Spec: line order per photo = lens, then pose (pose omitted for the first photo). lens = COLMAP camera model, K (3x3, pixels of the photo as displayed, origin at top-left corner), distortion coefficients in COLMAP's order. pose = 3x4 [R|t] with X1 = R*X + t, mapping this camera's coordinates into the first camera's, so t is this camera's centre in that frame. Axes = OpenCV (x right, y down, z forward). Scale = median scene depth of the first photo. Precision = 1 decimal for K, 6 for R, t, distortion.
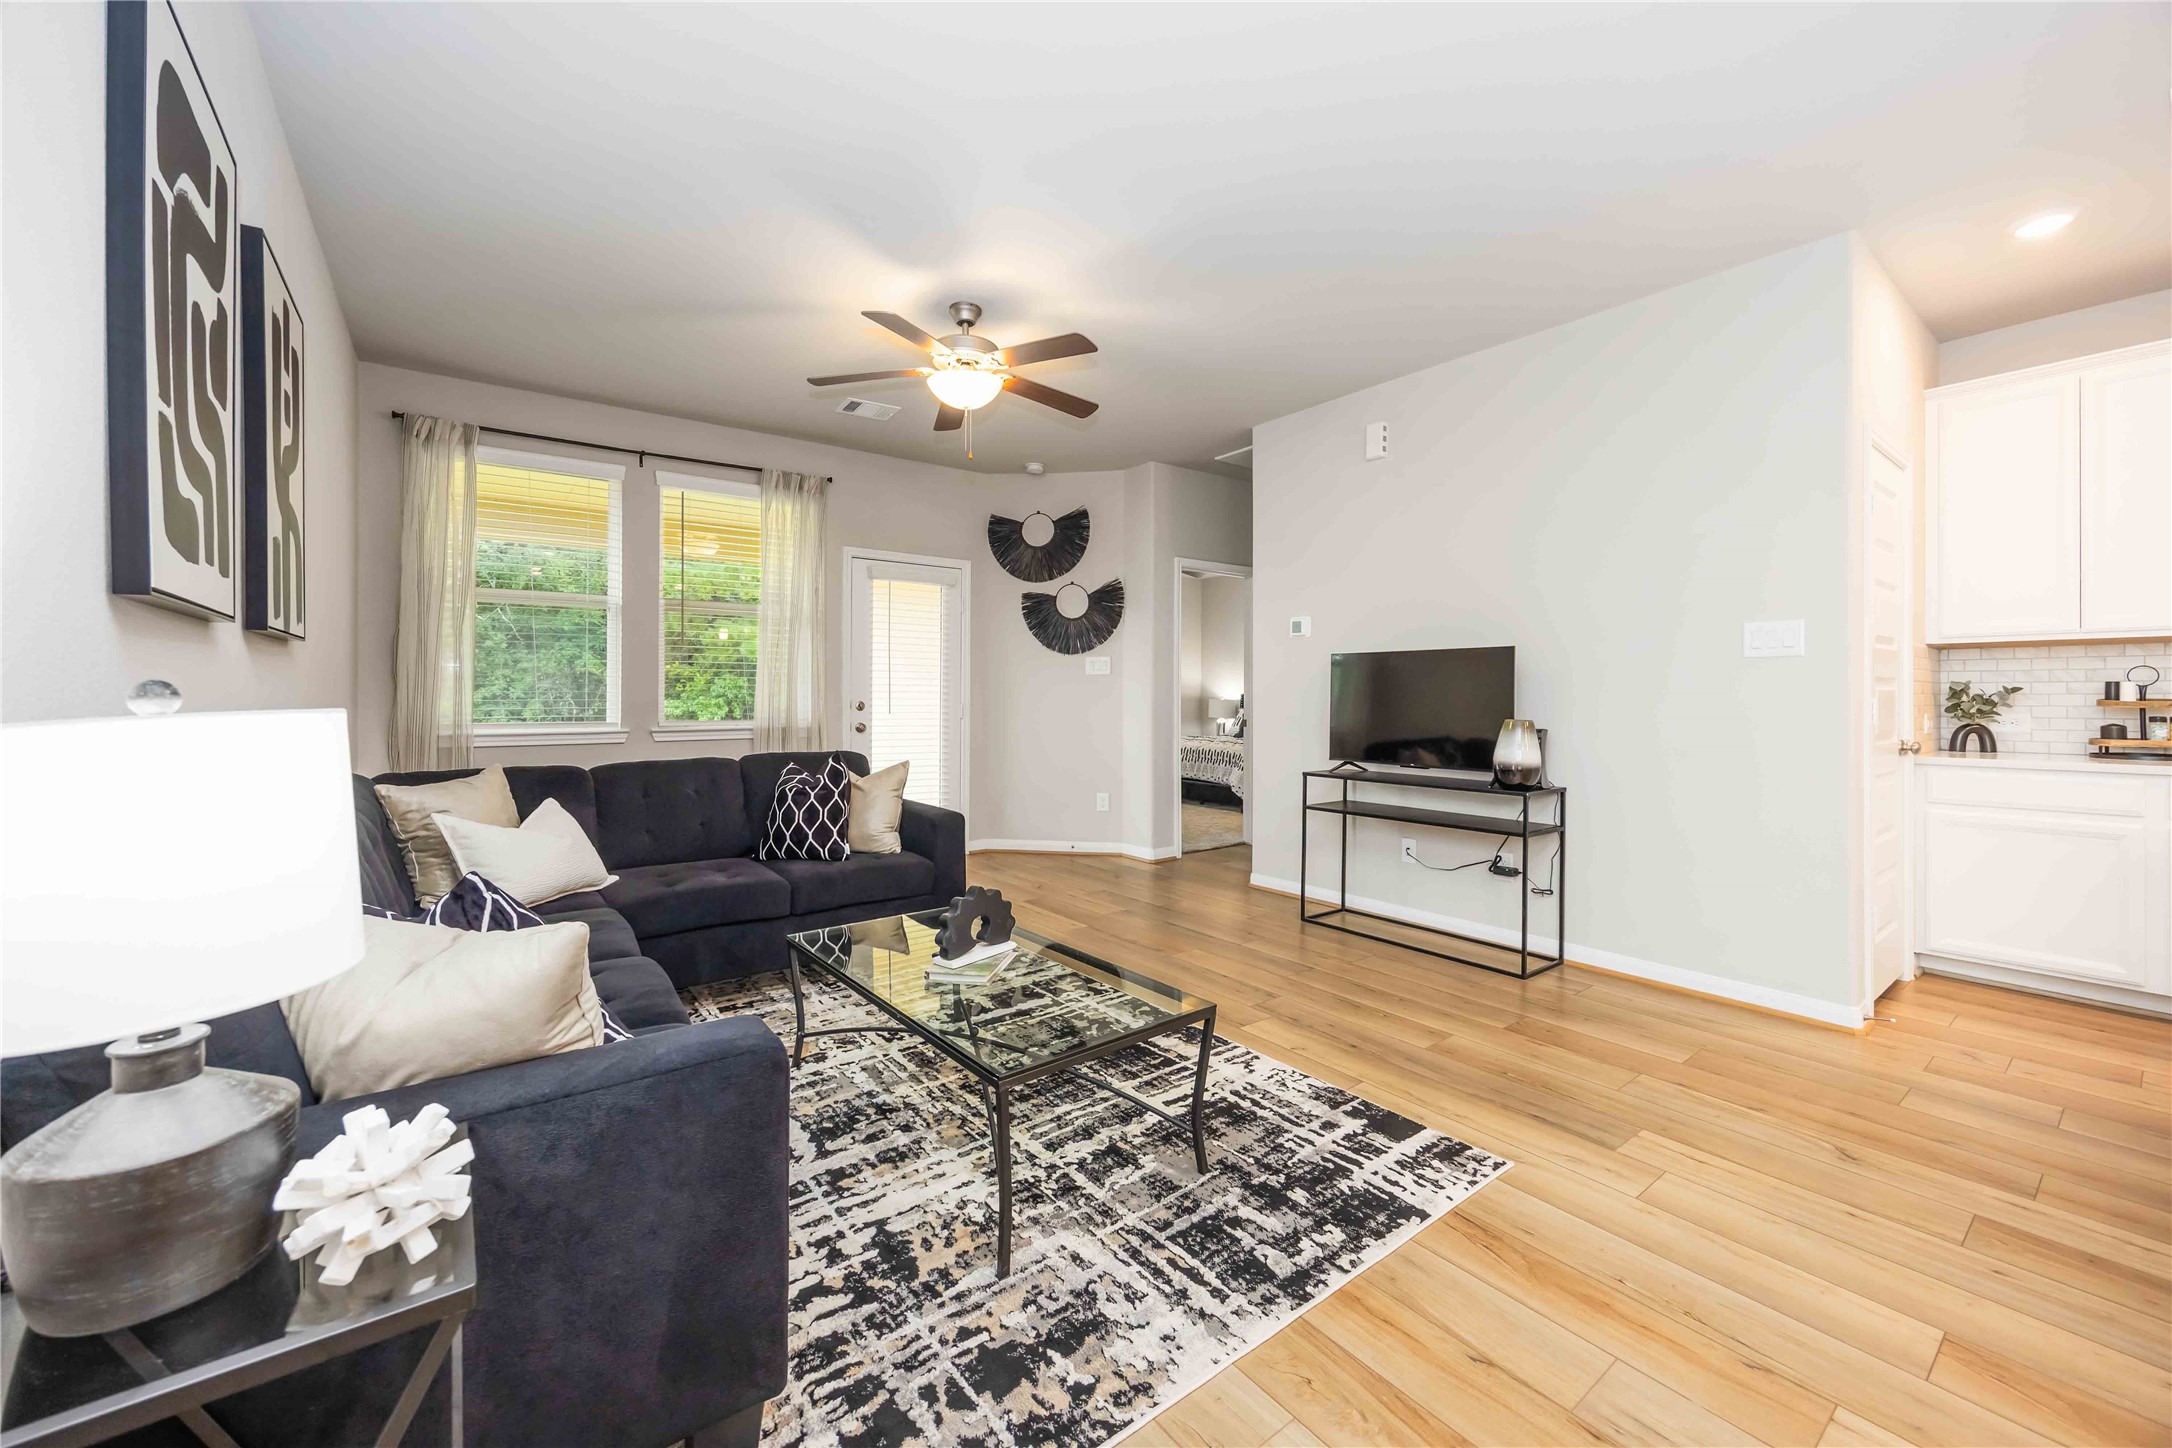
lens RADIAL K [[839.3, 0, 1086.3], [0, 839.3, 697.6], [0, 0, 1]] dist [-0.009809, 0.000122]
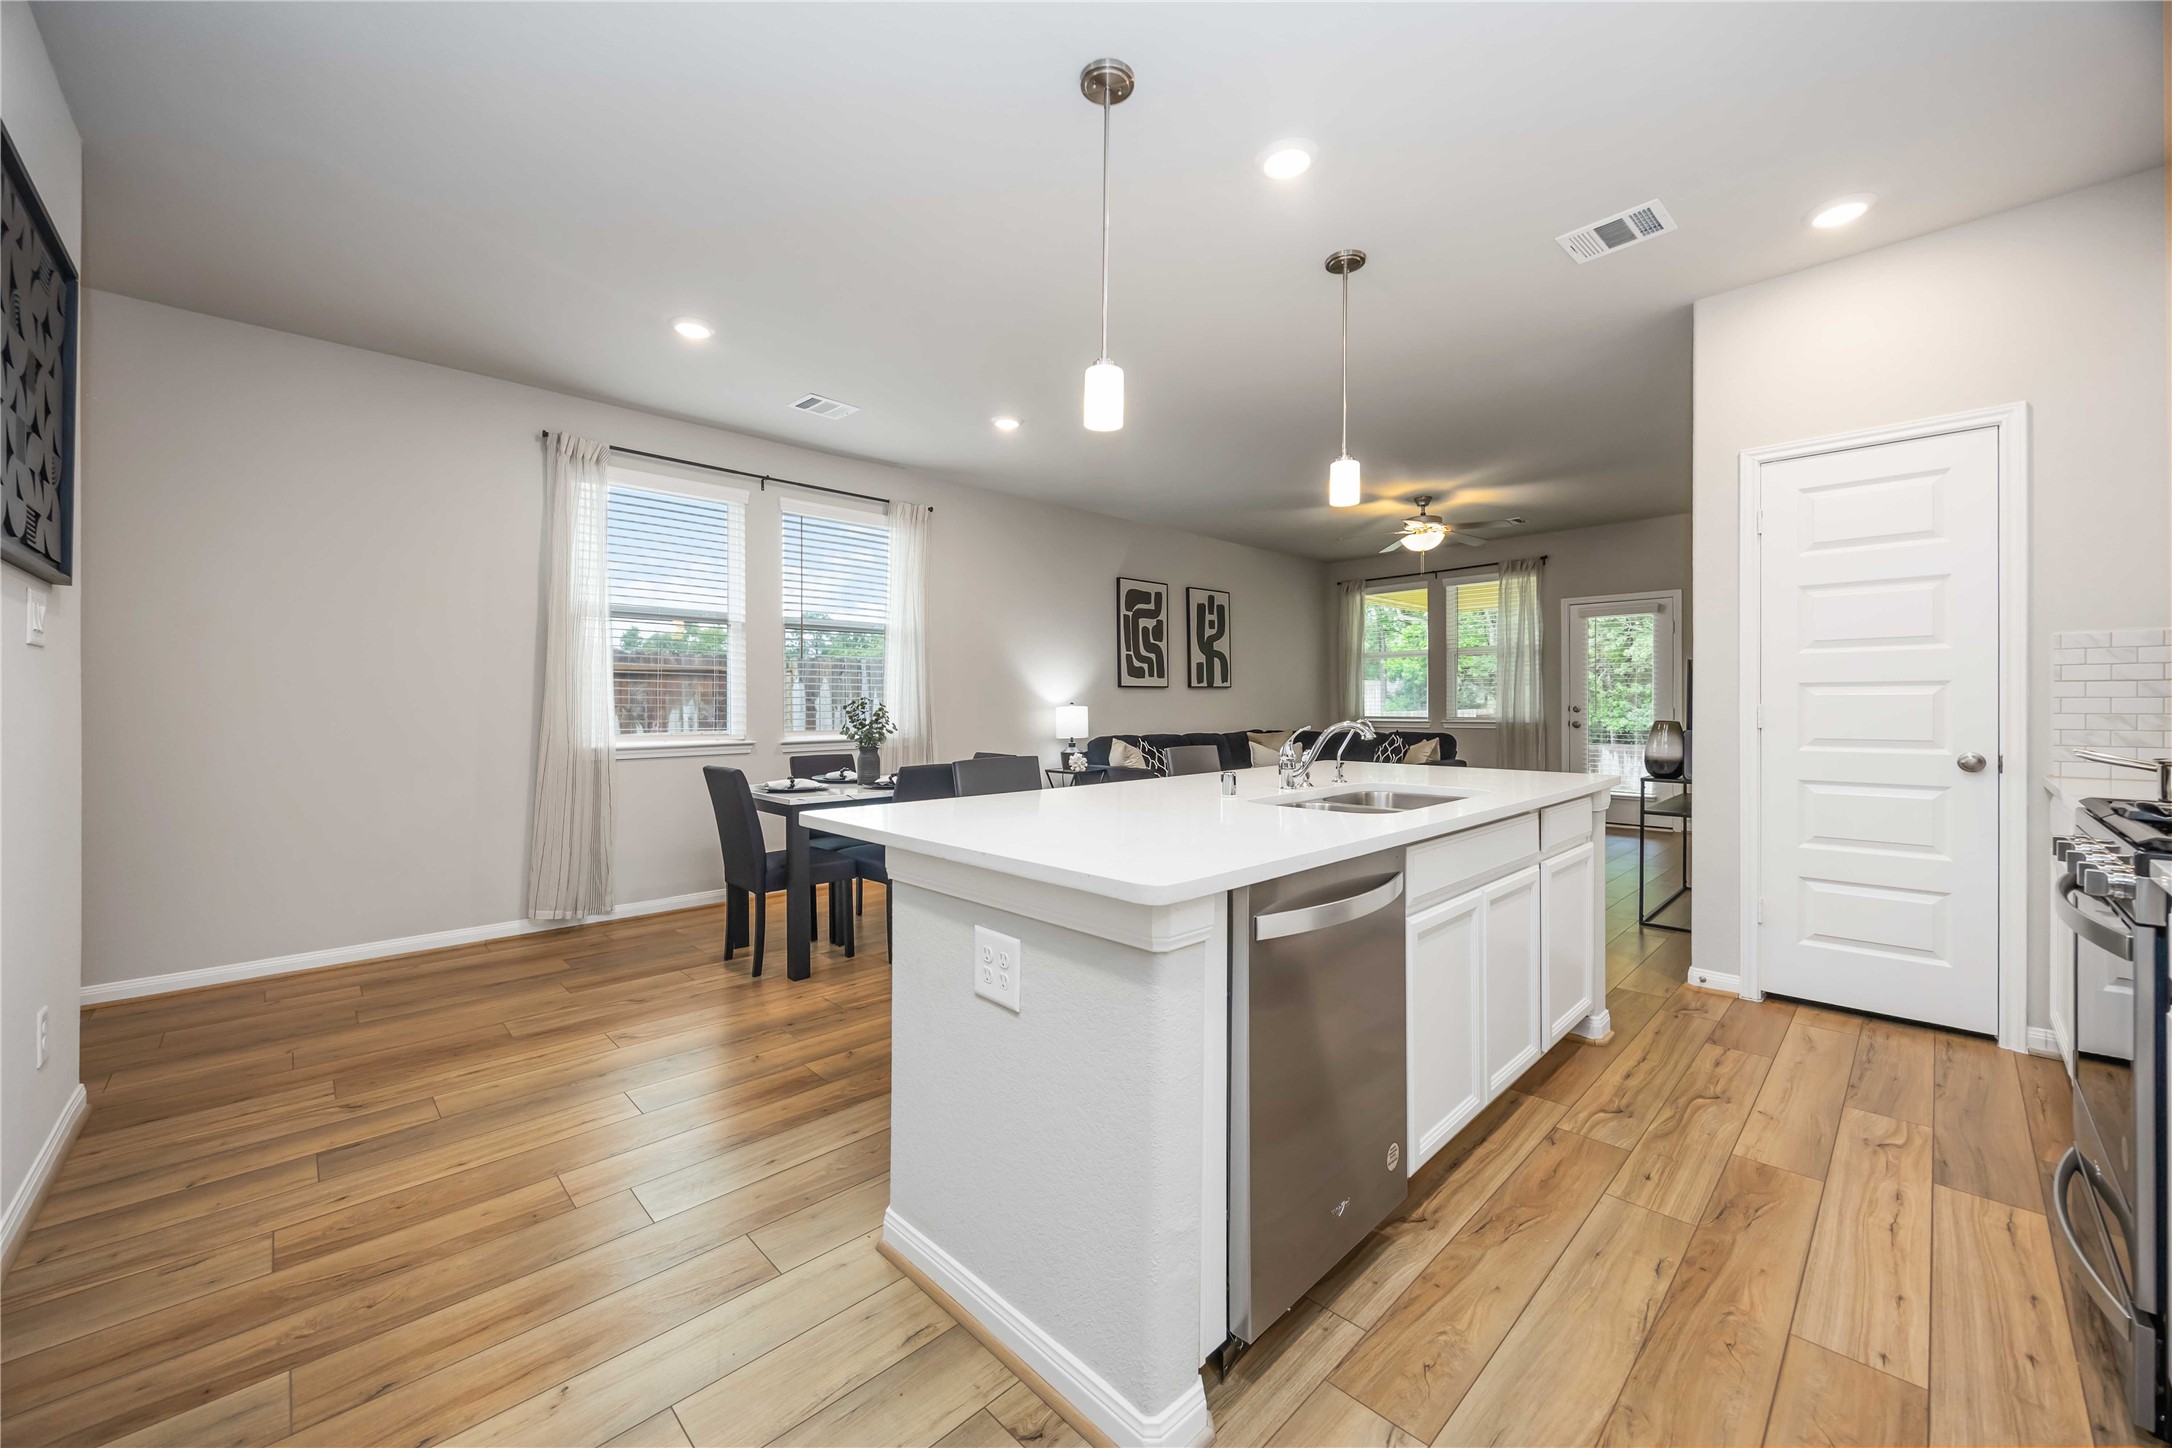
lens RADIAL K [[825.7, 0, 1085.6], [0, 825.7, 717.8], [0, 0, 1]] dist [-0.012252, 0.000163]
pose [[0.132122, 0.013449, -0.991142, 2.151684], [0.003645, 0.999895, 0.014054, 0.004284], [0.991227, -0.005469, 0.132059, -0.010523]]
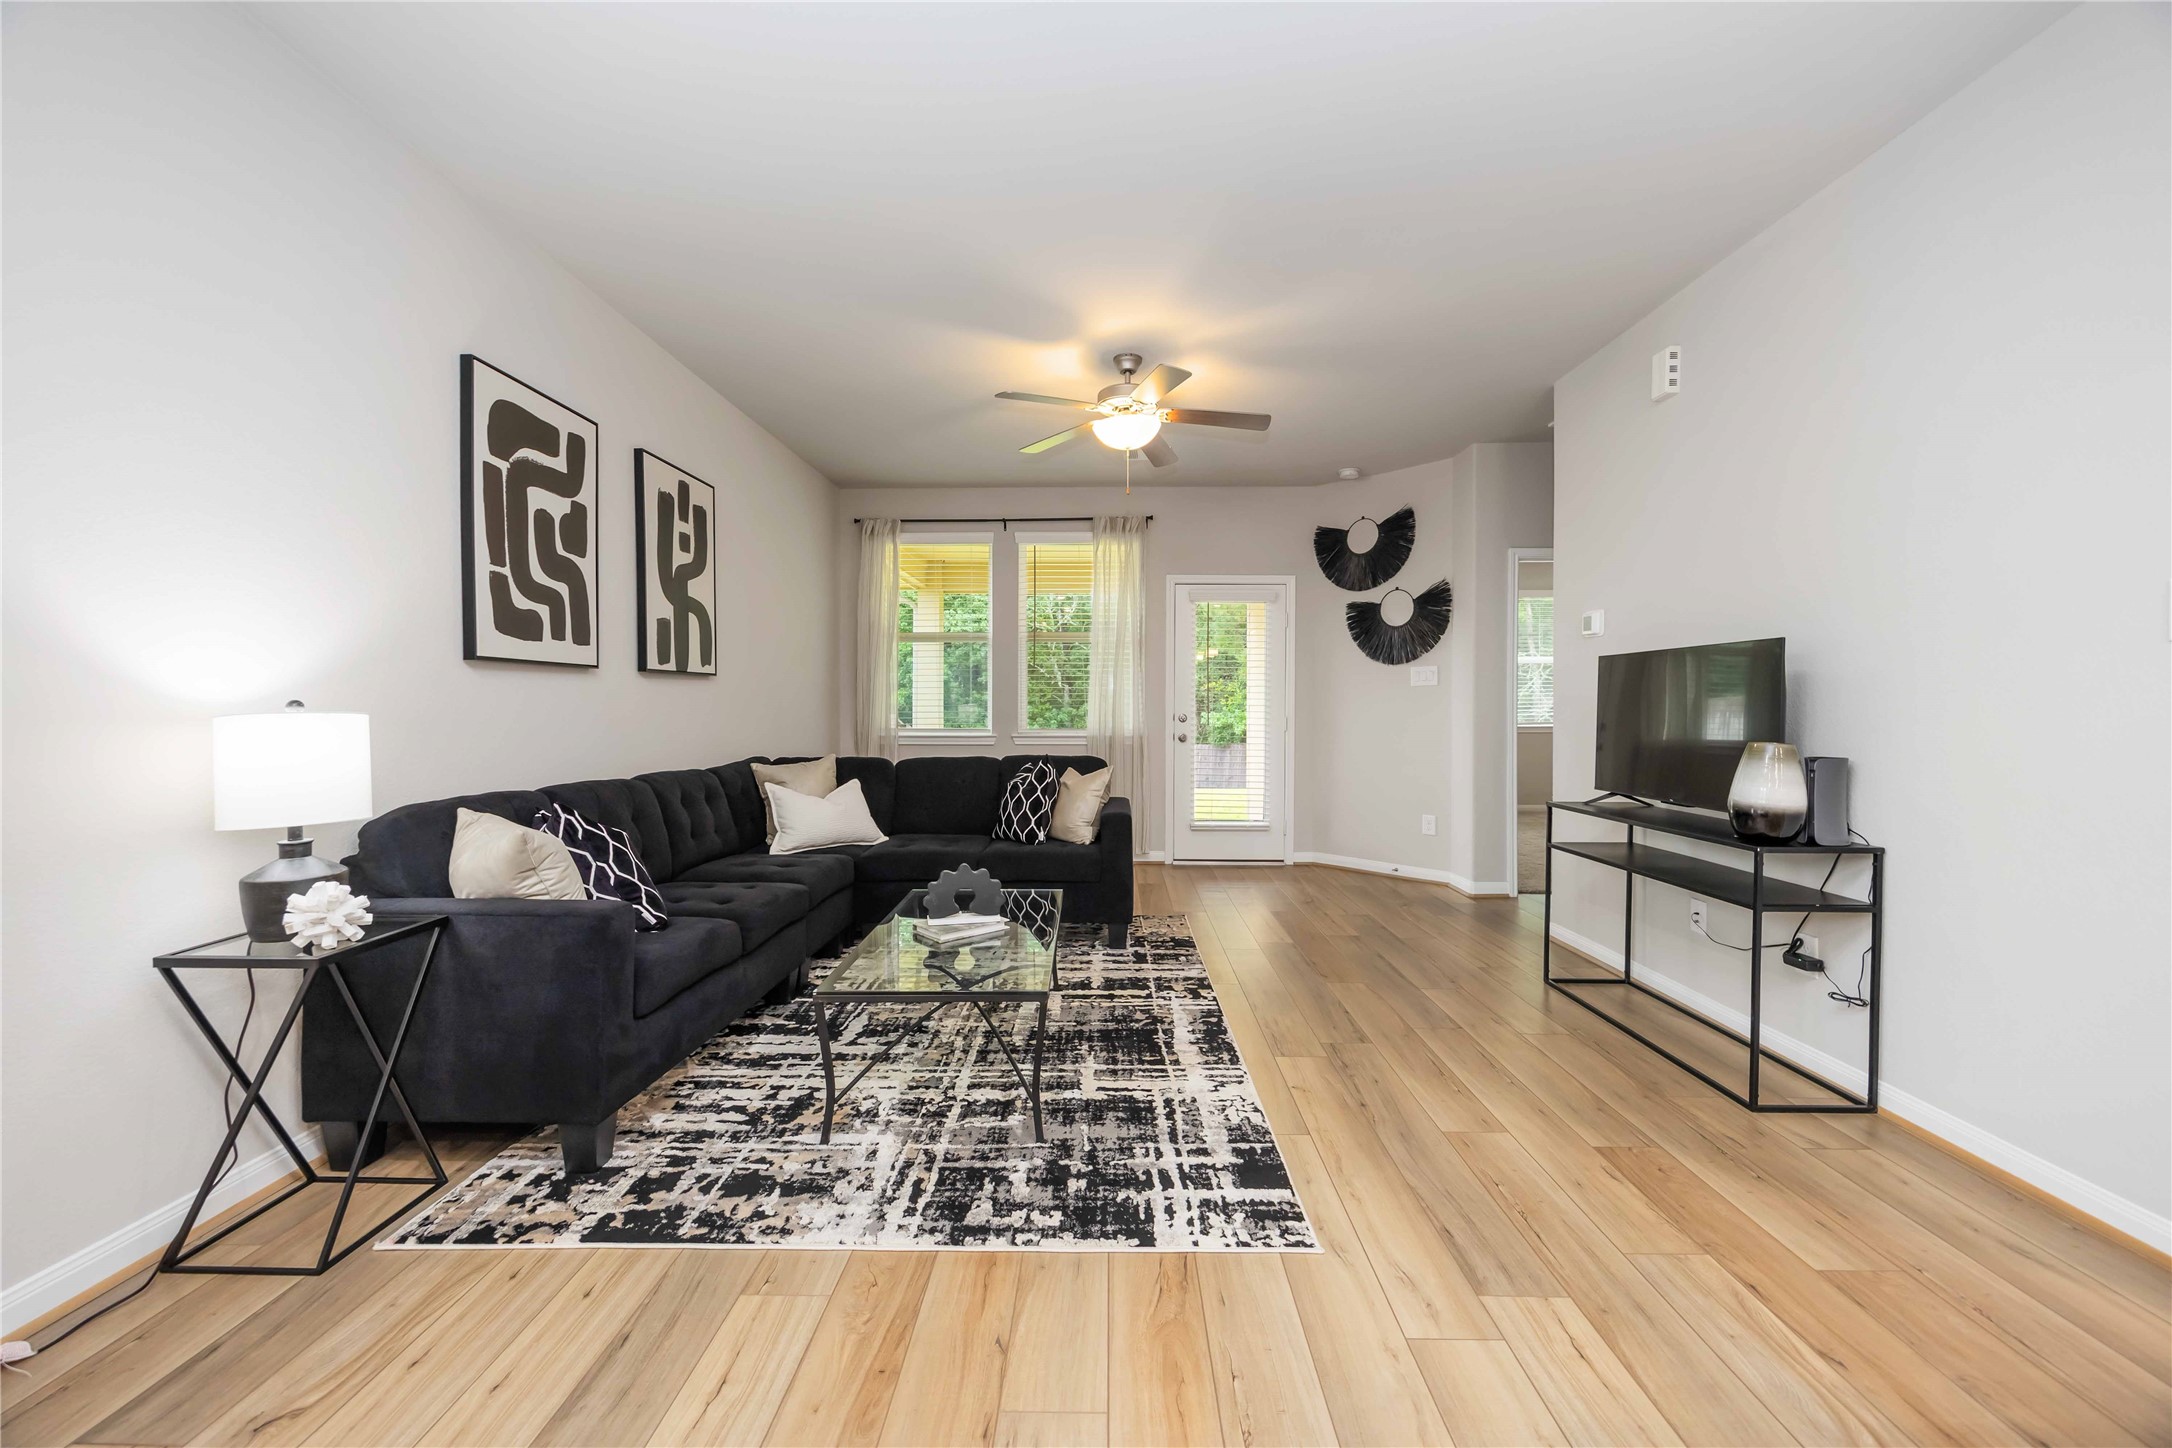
lens RADIAL K [[825.7, 0, 1085.6], [0, 825.7, 717.8], [0, 0, 1]] dist [-0.012252, 0.000163]
pose [[0.786424, 0.006788, -0.617649, 0.649339], [-0.002047, 0.999963, 0.008382, 0.001464], [0.617683, -0.005328, 0.786409, 0.144885]]
